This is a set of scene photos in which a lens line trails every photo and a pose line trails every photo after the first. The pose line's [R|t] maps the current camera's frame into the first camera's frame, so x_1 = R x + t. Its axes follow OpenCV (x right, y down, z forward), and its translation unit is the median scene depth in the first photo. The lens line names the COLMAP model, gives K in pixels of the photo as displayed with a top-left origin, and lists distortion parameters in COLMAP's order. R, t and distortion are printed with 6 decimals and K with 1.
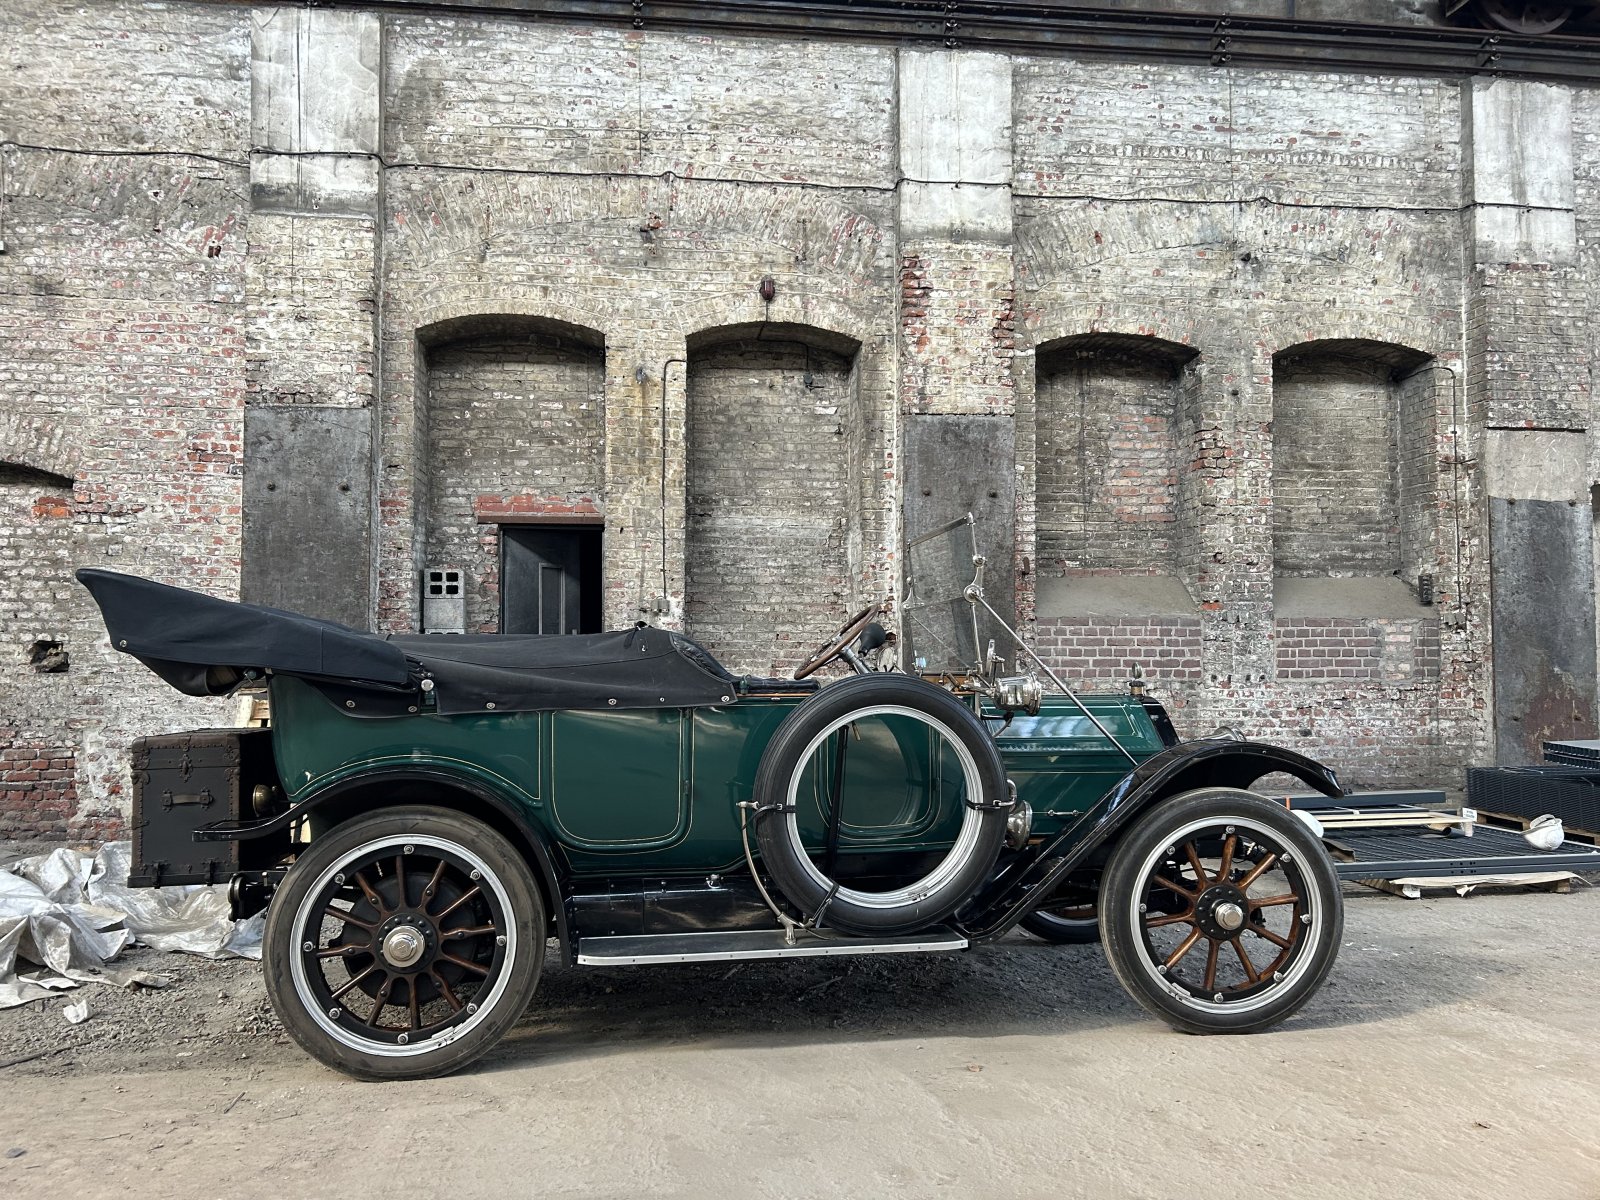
lens RADIAL K [[1213.4, 0, 784.2], [0, 1213.4, 609.8], [0, 0, 1]] dist [0.058452, -0.064408]
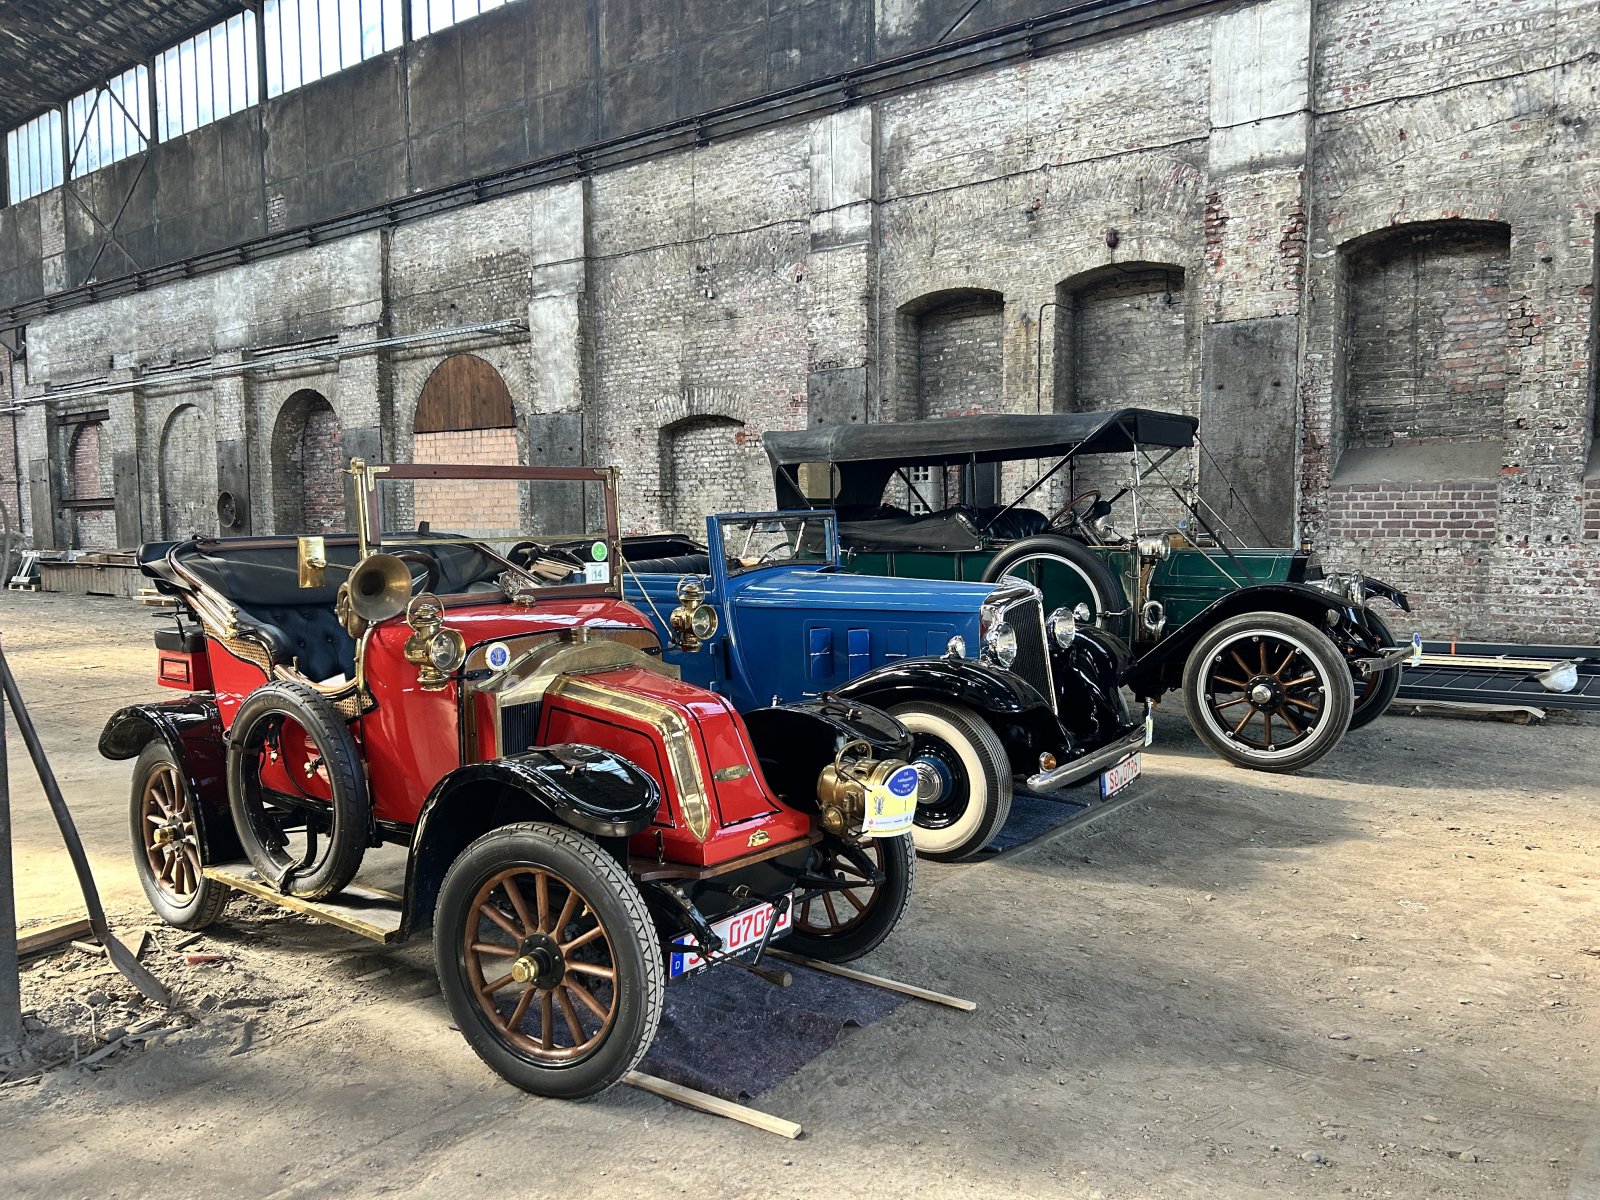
lens RADIAL K [[1213.4, 0, 791.1], [0, 1213.4, 613.2], [0, 0, 1]] dist [0.058452, -0.064408]
pose [[0.703830, 0.053572, -0.708345, 0.693477], [0.034330, 0.993422, 0.109243, -0.018289], [0.709538, -0.101206, 0.697361, -0.204836]]
